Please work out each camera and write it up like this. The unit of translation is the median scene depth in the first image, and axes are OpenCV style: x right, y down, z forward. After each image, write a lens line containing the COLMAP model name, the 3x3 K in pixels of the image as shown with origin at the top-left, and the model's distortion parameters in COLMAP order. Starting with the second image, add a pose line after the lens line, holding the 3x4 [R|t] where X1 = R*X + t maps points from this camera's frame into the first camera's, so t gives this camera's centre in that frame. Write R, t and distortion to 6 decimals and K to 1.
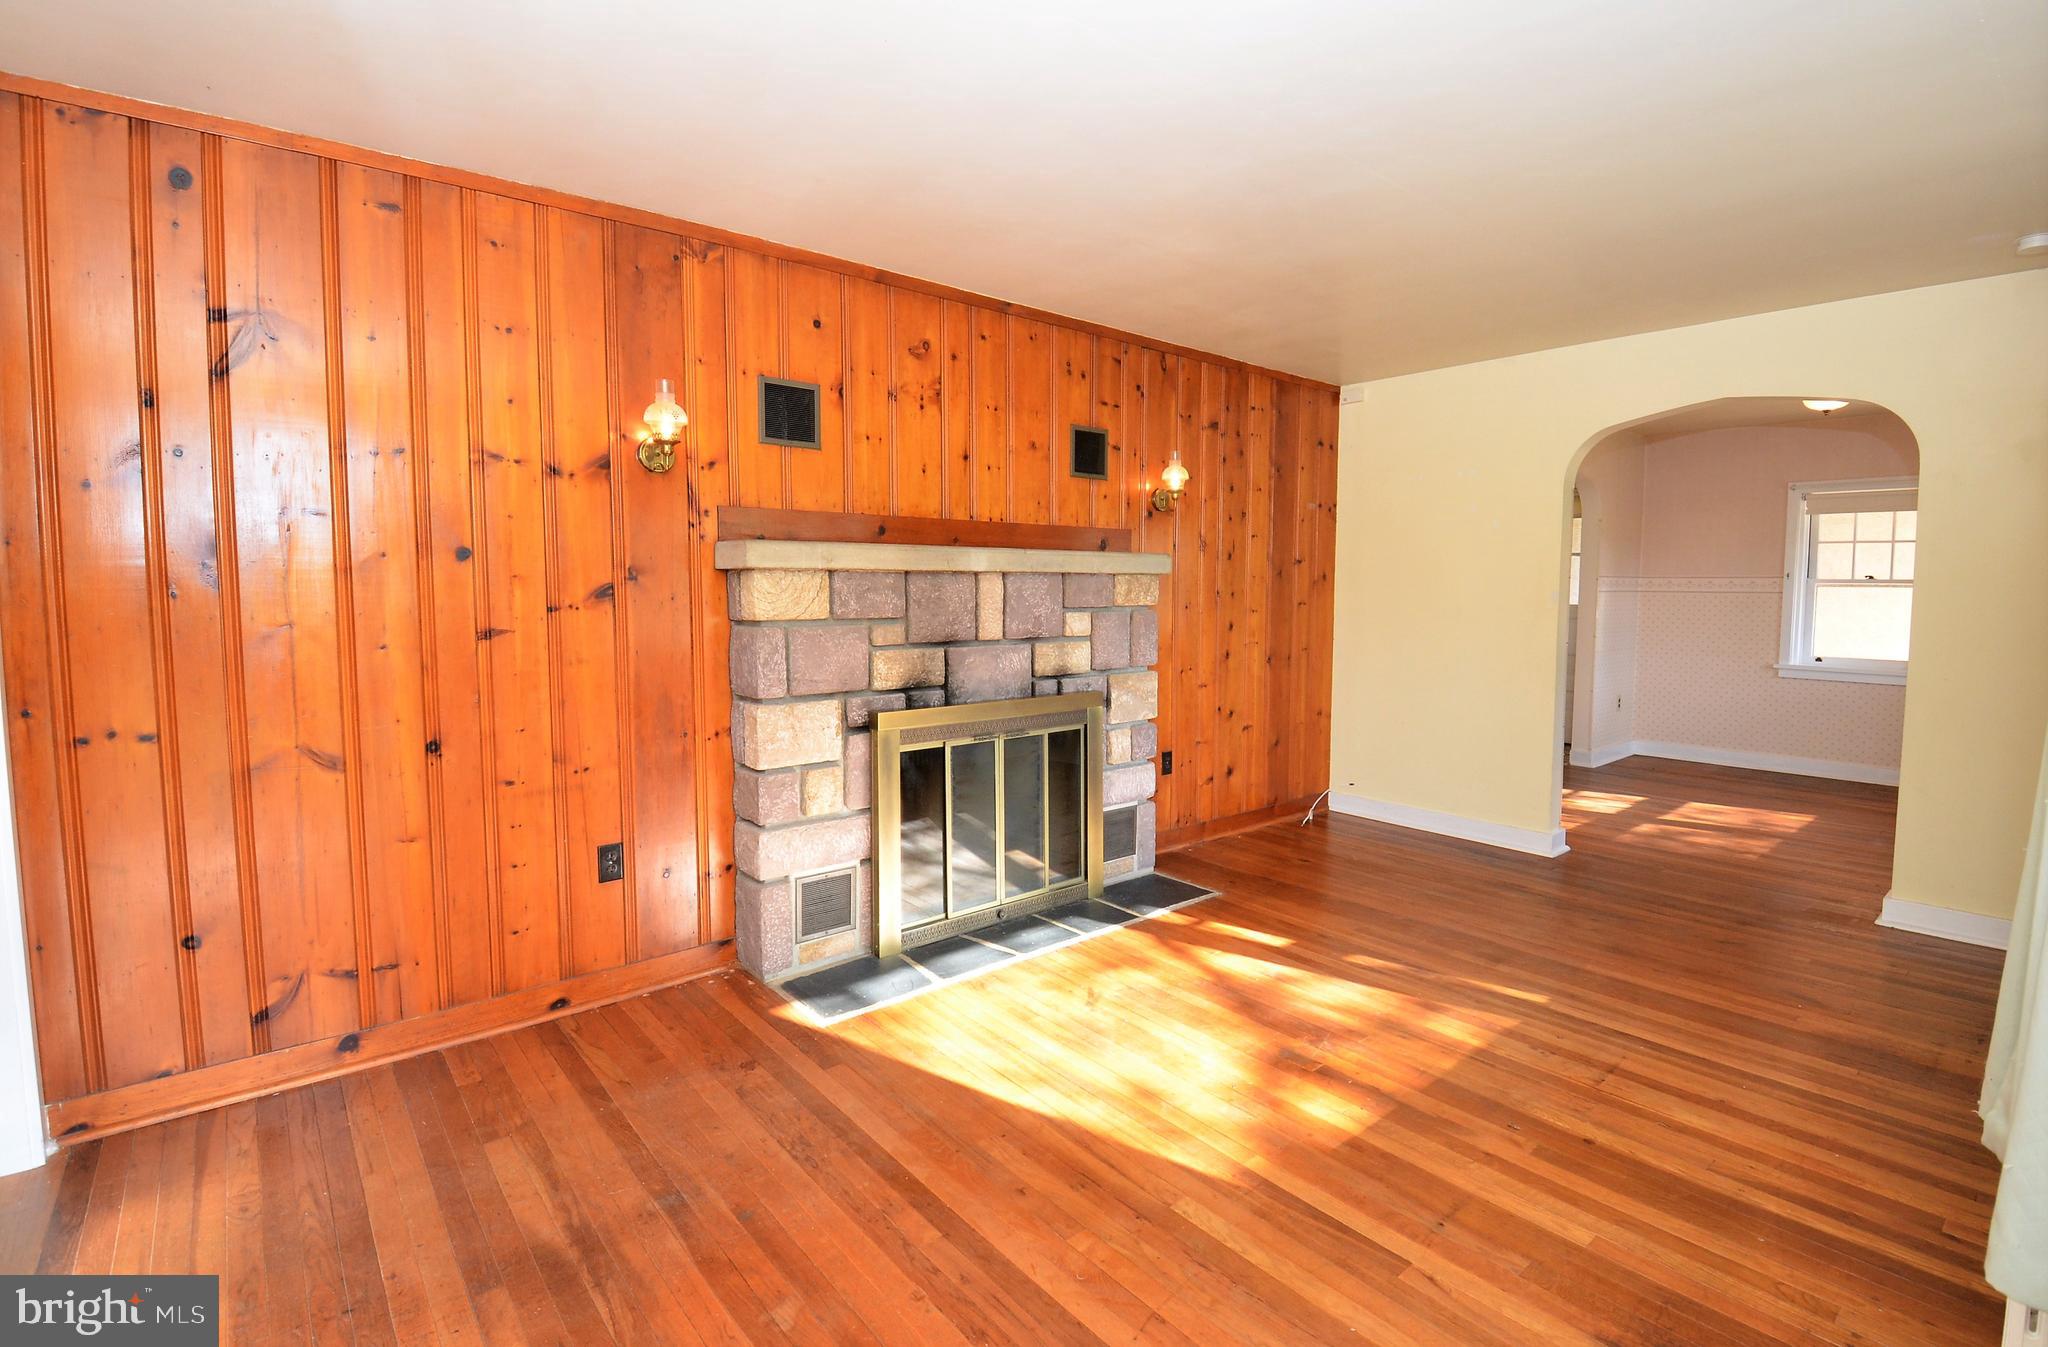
lens RADIAL K [[1009.3, 0, 1029.1], [0, 1009.3, 619.0], [0, 0, 1]] dist [0.018879, 0.000060]
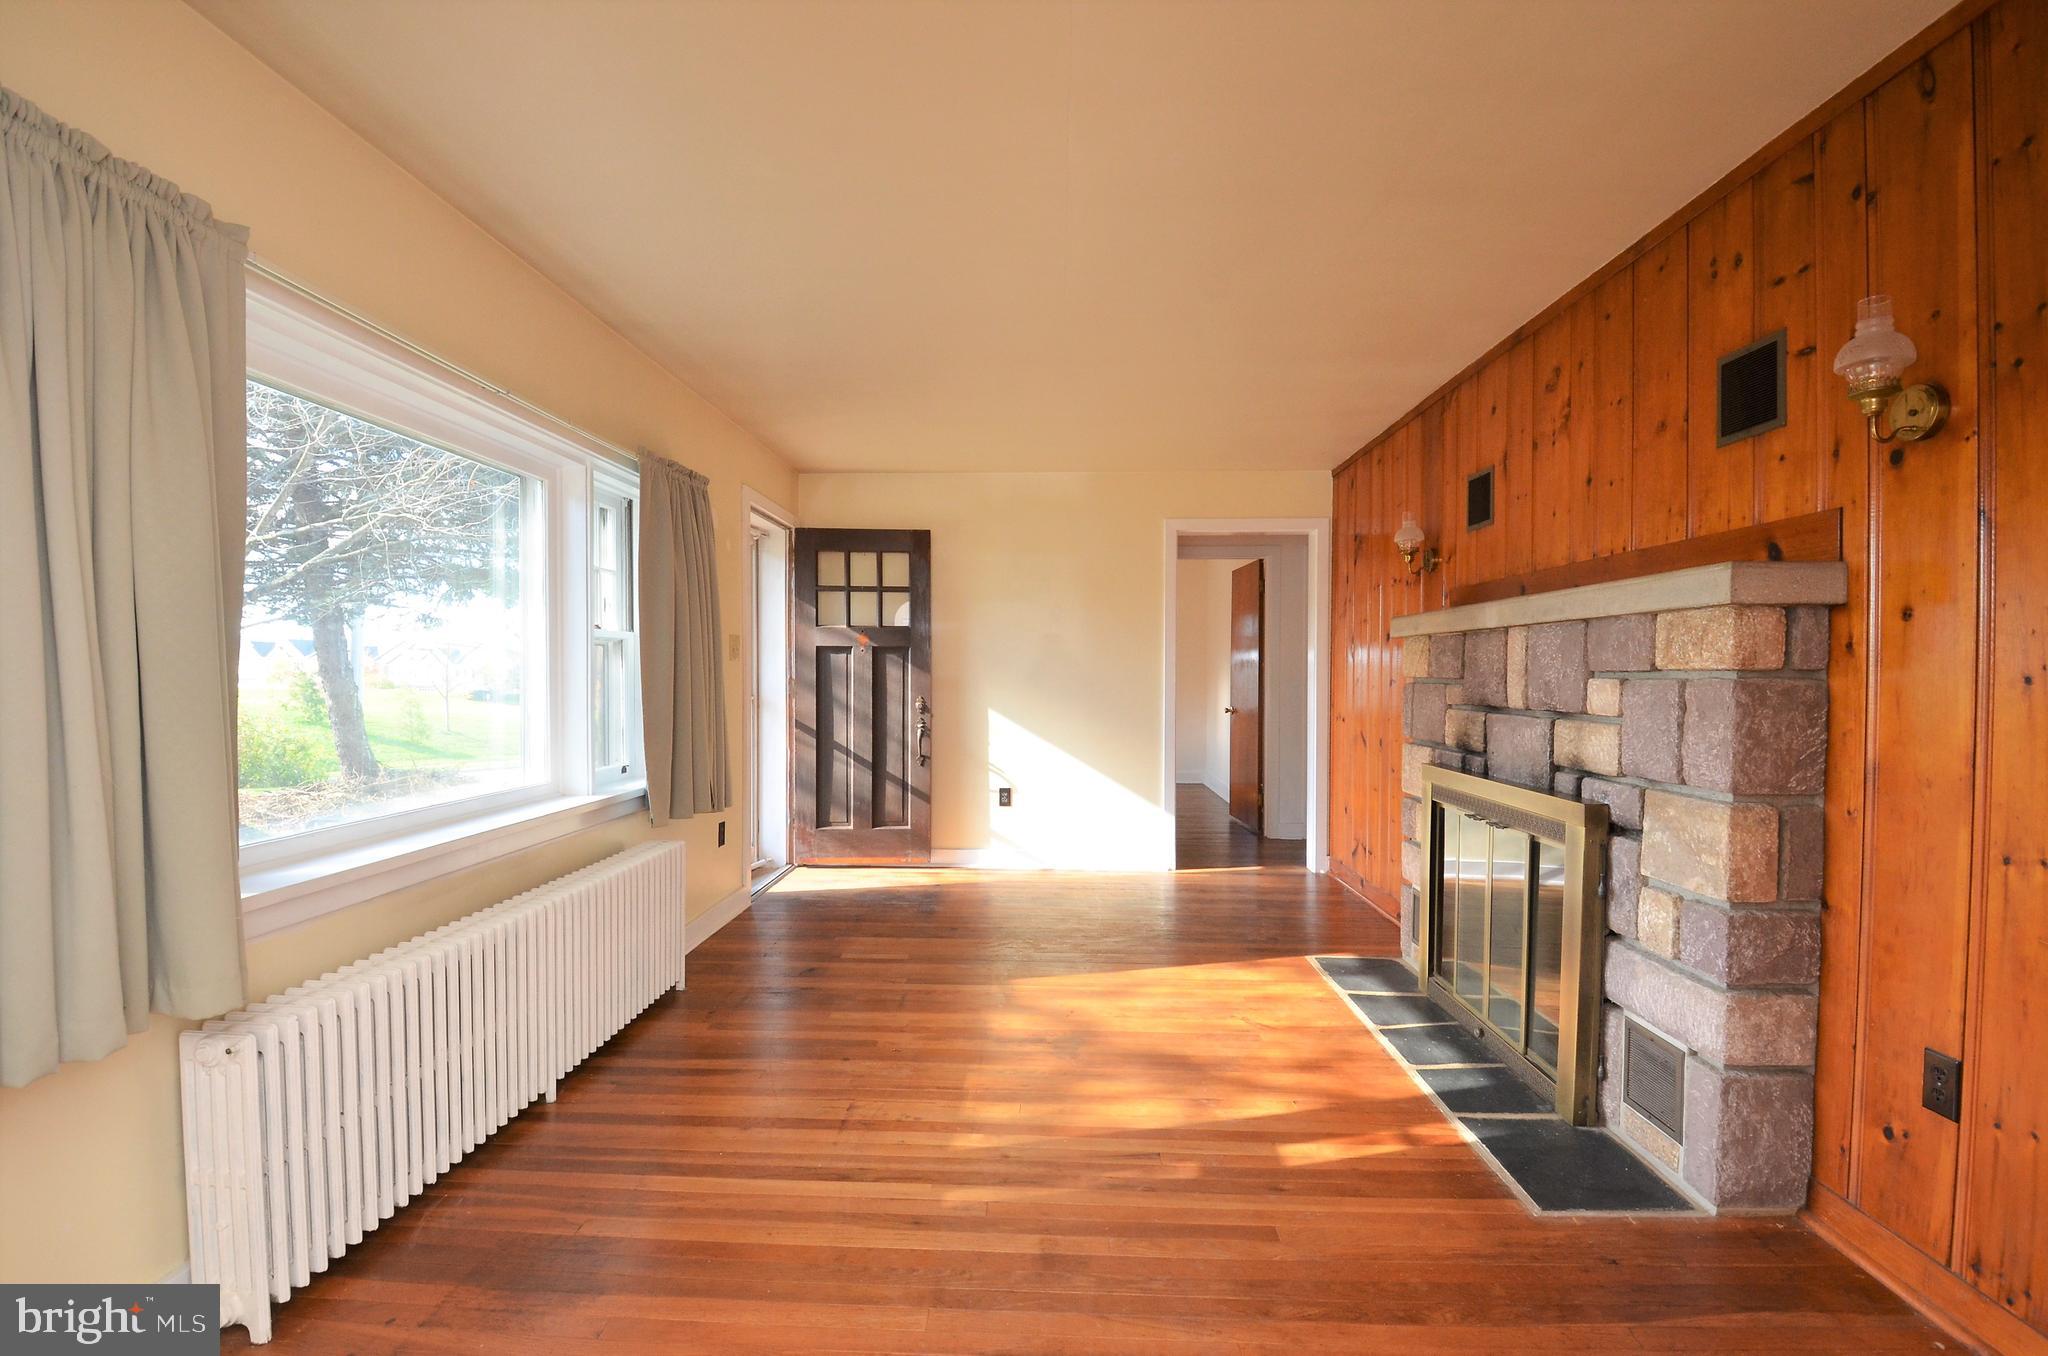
lens RADIAL K [[906.2, 0, 1024.8], [0, 906.2, 686.7], [0, 0, 1]] dist [0.000264, -0.000696]
pose [[-0.684903, -0.008599, -0.728583, 0.769586], [-0.052927, 0.997876, 0.037976, -0.004495], [0.726709, 0.064571, -0.683904, 1.199061]]
